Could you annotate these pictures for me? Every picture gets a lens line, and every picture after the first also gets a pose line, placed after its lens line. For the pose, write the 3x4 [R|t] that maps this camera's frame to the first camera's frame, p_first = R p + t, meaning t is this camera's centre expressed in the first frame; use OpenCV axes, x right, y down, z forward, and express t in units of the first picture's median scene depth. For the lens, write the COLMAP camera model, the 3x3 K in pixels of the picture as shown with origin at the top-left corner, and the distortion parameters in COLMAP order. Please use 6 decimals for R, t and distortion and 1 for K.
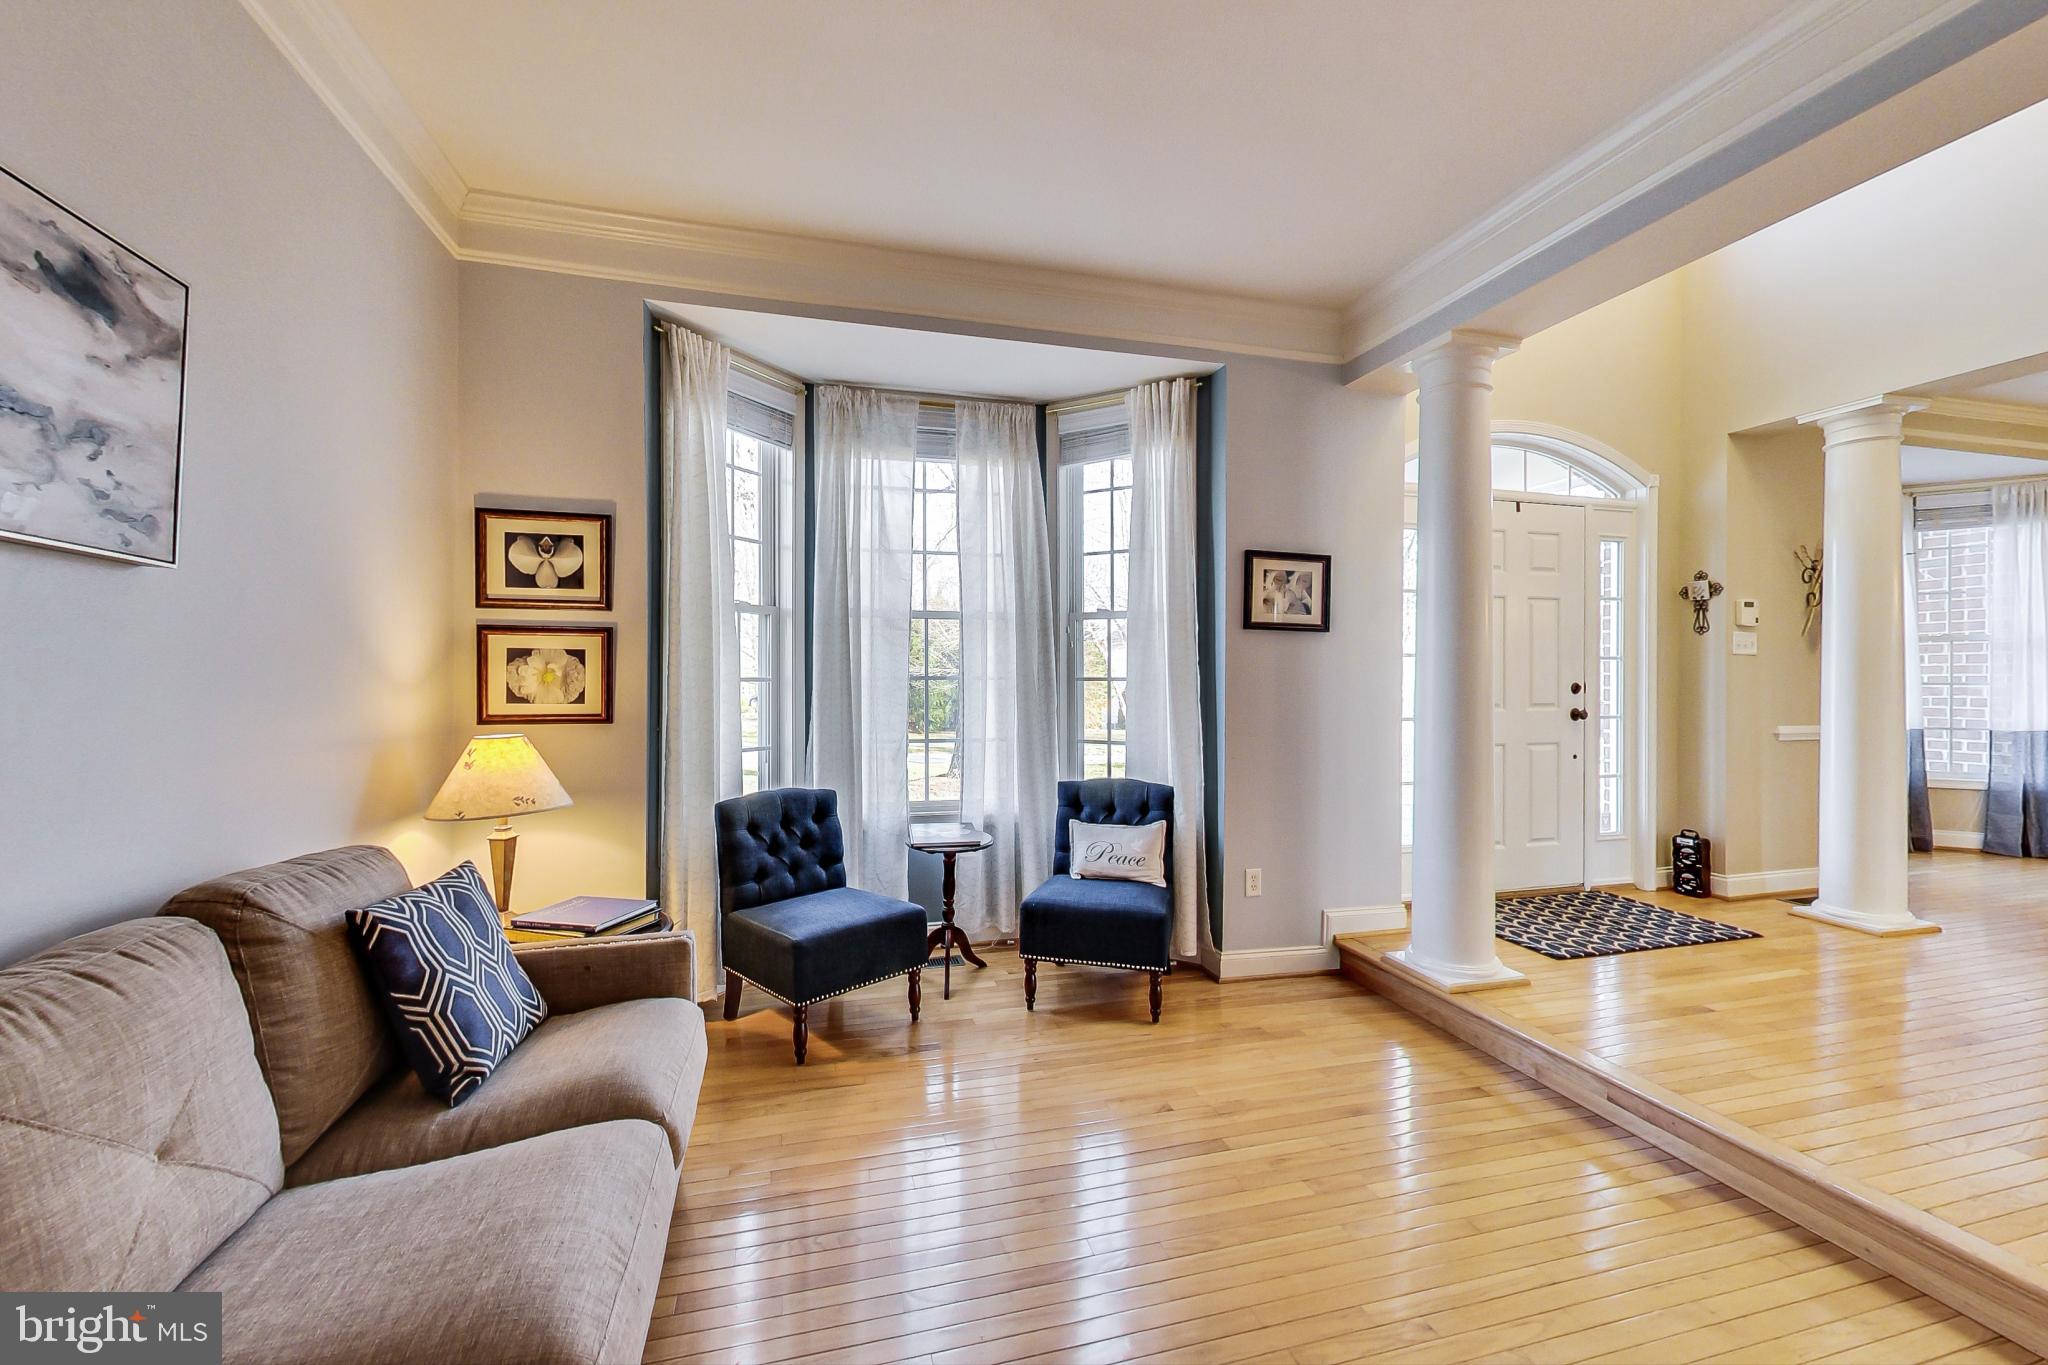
lens RADIAL K [[811.5, 0, 1024.0], [0, 811.5, 682.5], [0, 0, 1]] dist [0.008385, 0.000128]
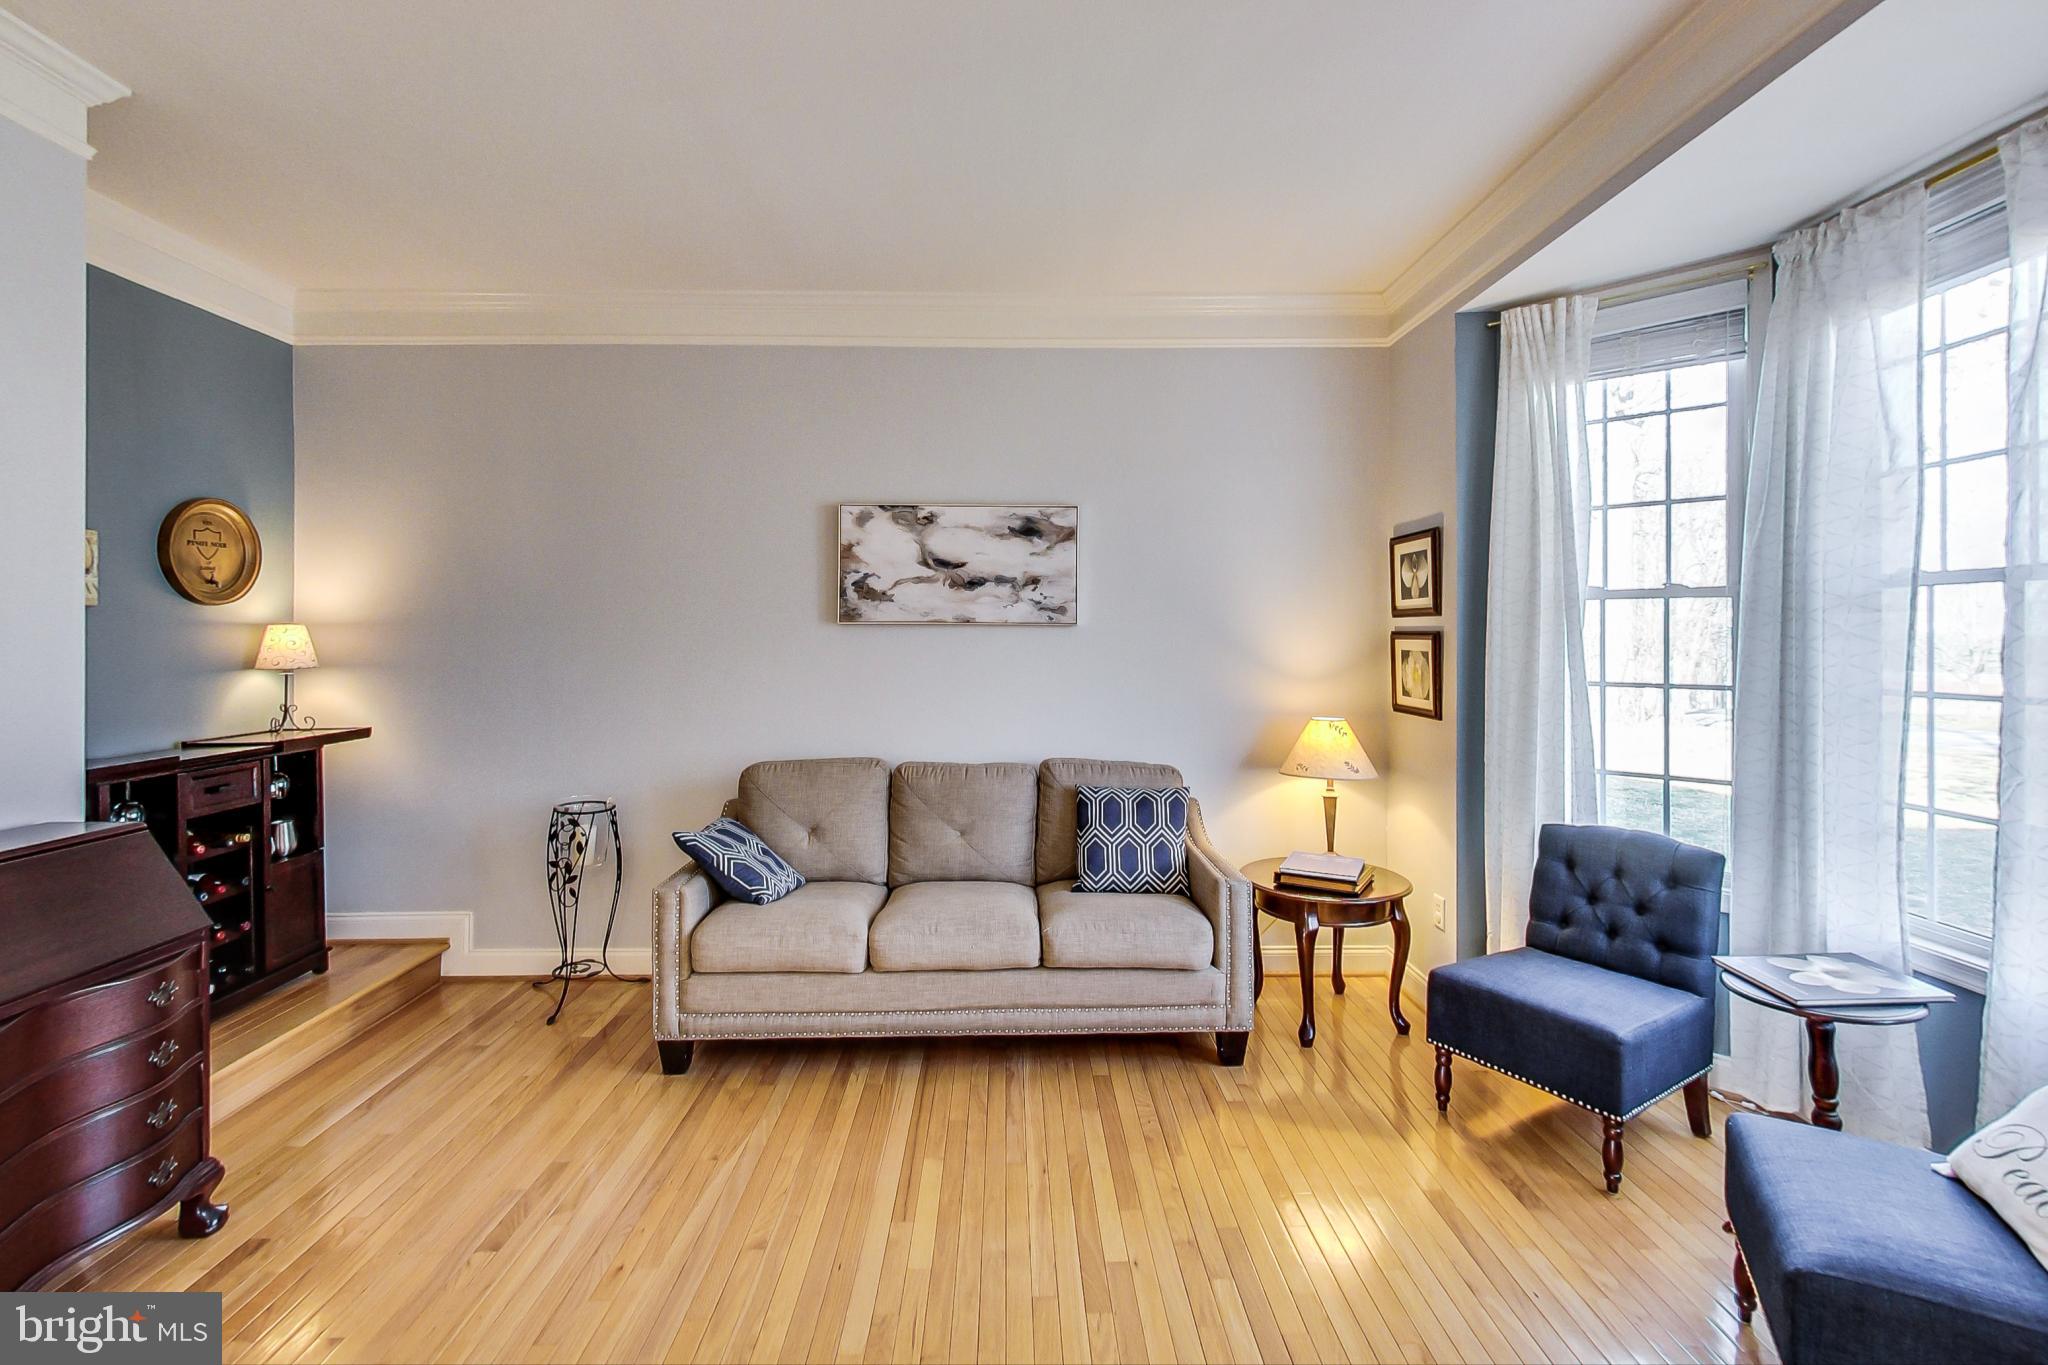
lens RADIAL K [[915.2, 0, 1020.3], [0, 915.2, 635.5], [0, 0, 1]] dist [-0.012878, -0.000048]
pose [[-0.243880, -0.003666, -0.969799, 0.834716], [-0.012576, 0.999921, -0.000618, -0.056083], [0.969724, 0.012046, -0.243907, 0.784016]]
